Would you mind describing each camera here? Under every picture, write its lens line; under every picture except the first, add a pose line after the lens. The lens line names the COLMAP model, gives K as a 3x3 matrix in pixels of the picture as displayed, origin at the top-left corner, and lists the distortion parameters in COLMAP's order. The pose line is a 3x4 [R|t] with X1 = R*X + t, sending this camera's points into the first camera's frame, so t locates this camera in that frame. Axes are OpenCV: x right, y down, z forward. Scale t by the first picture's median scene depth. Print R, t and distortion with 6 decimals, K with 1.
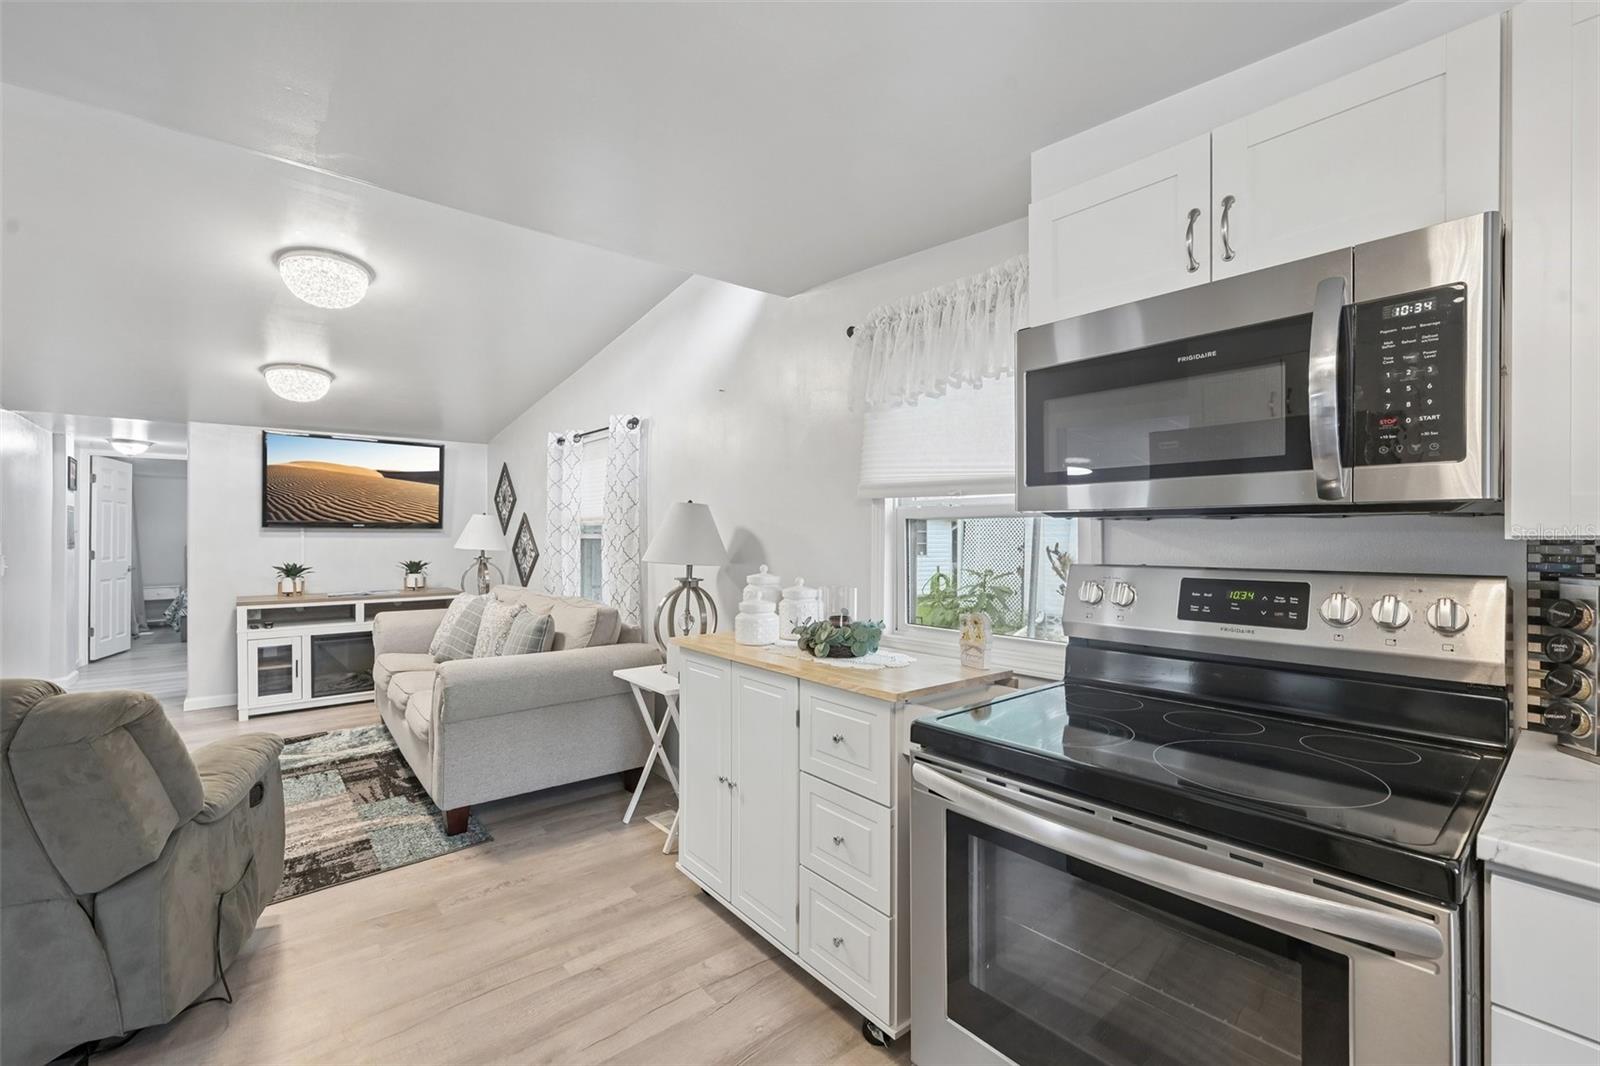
lens RADIAL K [[684.3, 0, 800.0], [0, 684.3, 533.0], [0, 0, 1]] dist [-0.000691, 0.000208]
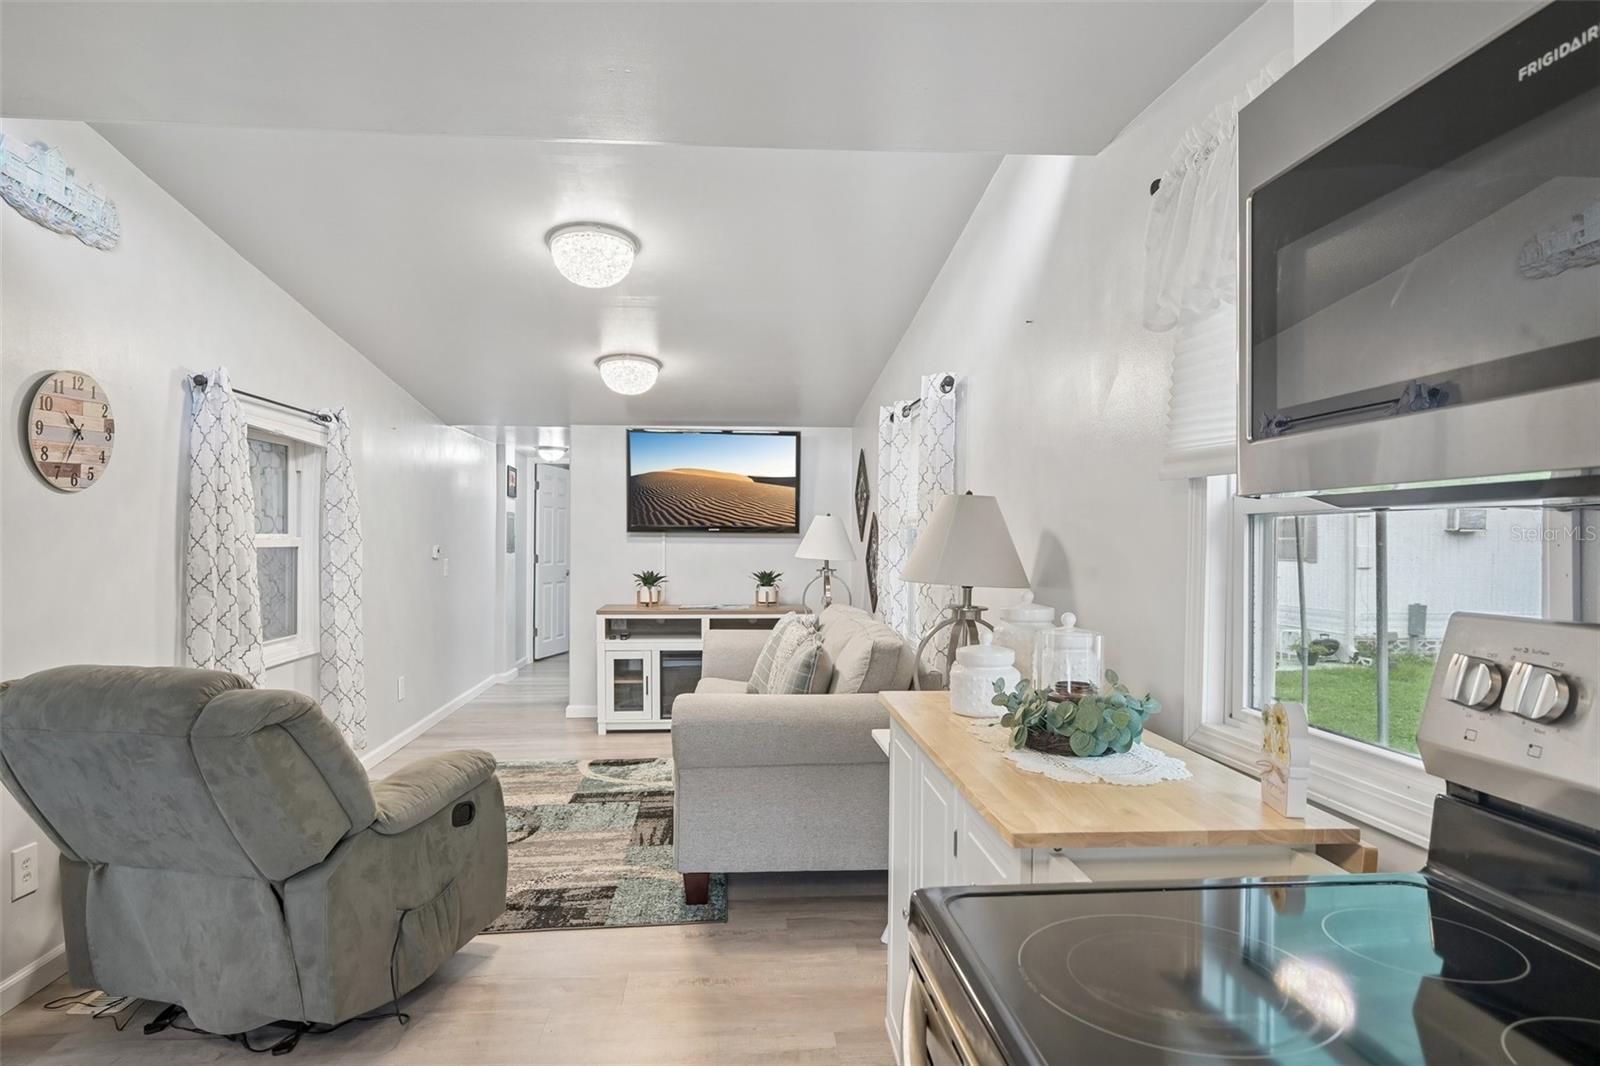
lens RADIAL K [[922.6, 0, 794.7], [0, 922.6, 550.1], [0, 0, 1]] dist [-0.001394, -0.000013]
pose [[0.820110, 0.009240, -0.572132, 0.199337], [-0.002235, 0.999914, 0.012946, -0.000749], [0.572202, -0.009338, 0.820060, 0.140287]]
